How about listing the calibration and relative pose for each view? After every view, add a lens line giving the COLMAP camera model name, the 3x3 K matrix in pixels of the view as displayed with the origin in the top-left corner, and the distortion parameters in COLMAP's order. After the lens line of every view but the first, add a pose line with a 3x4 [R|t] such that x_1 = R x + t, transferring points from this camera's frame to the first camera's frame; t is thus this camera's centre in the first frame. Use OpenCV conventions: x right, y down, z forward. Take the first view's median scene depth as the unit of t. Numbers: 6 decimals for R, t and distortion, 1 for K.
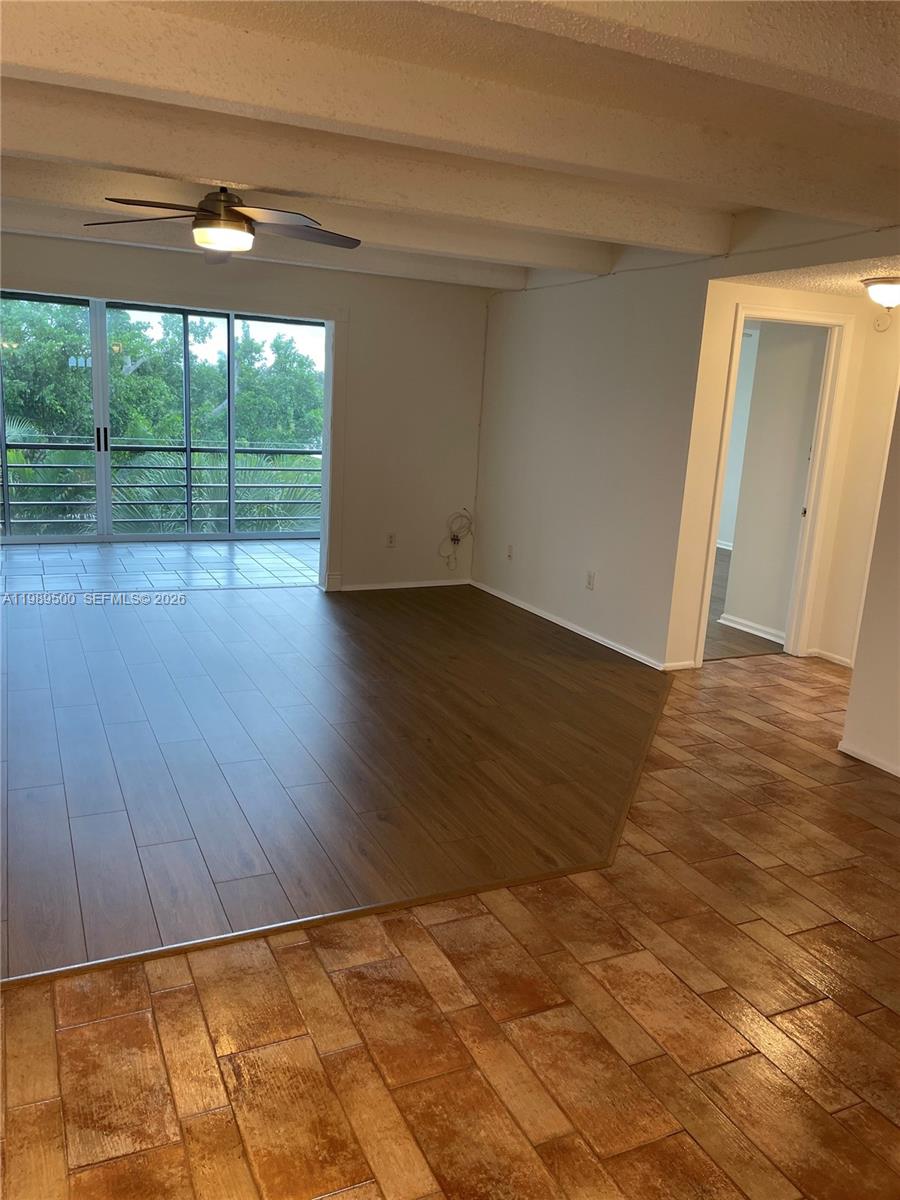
lens RADIAL K [[918.4, 0, 448.6], [0, 918.4, 594.3], [0, 0, 1]] dist [0.060131, -0.001716]
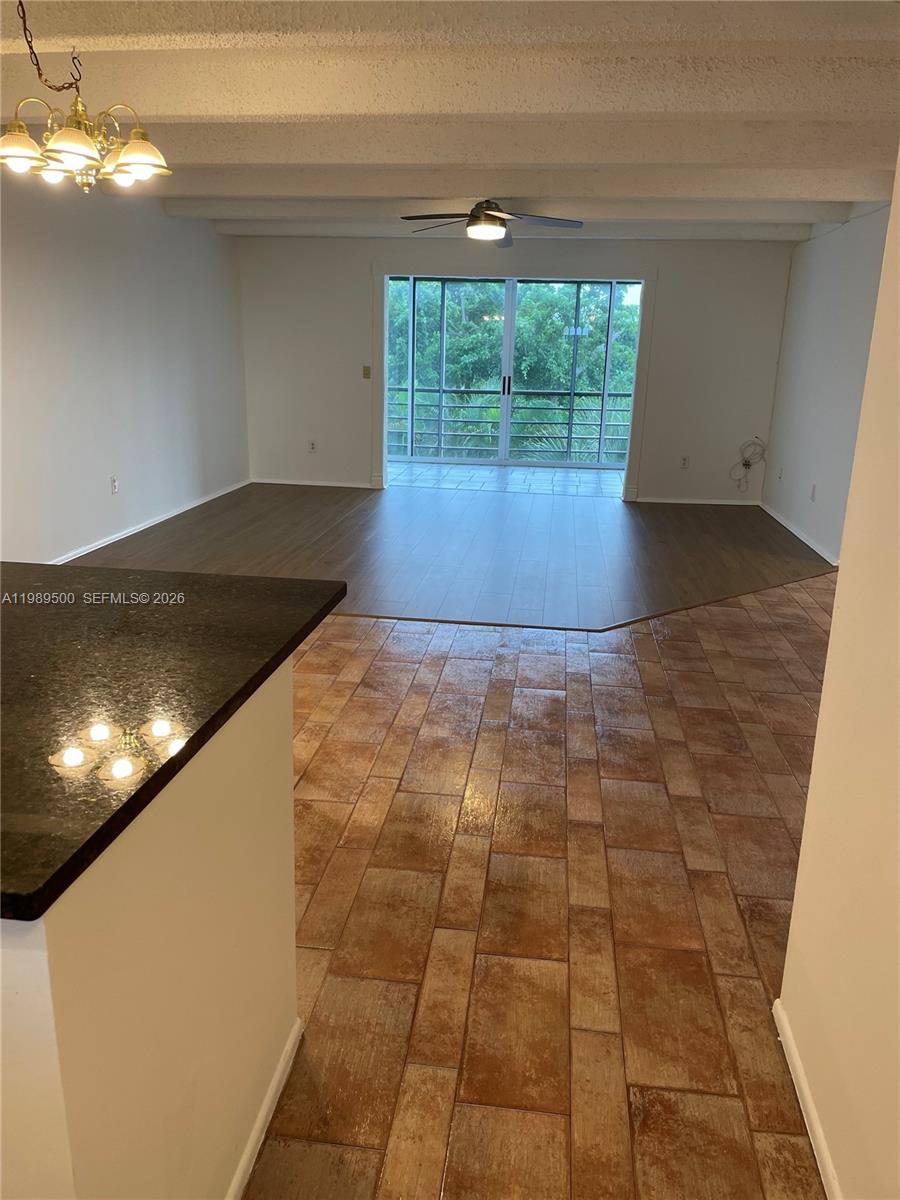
lens RADIAL K [[918.4, 0, 451.2], [0, 918.4, 603.3], [0, 0, 1]] dist [0.060131, -0.001716]
pose [[0.849068, 0.109435, -0.516825, 0.530793], [-0.087929, 0.993937, 0.066006, 0.117611], [0.520915, -0.010599, 0.853543, -0.309439]]
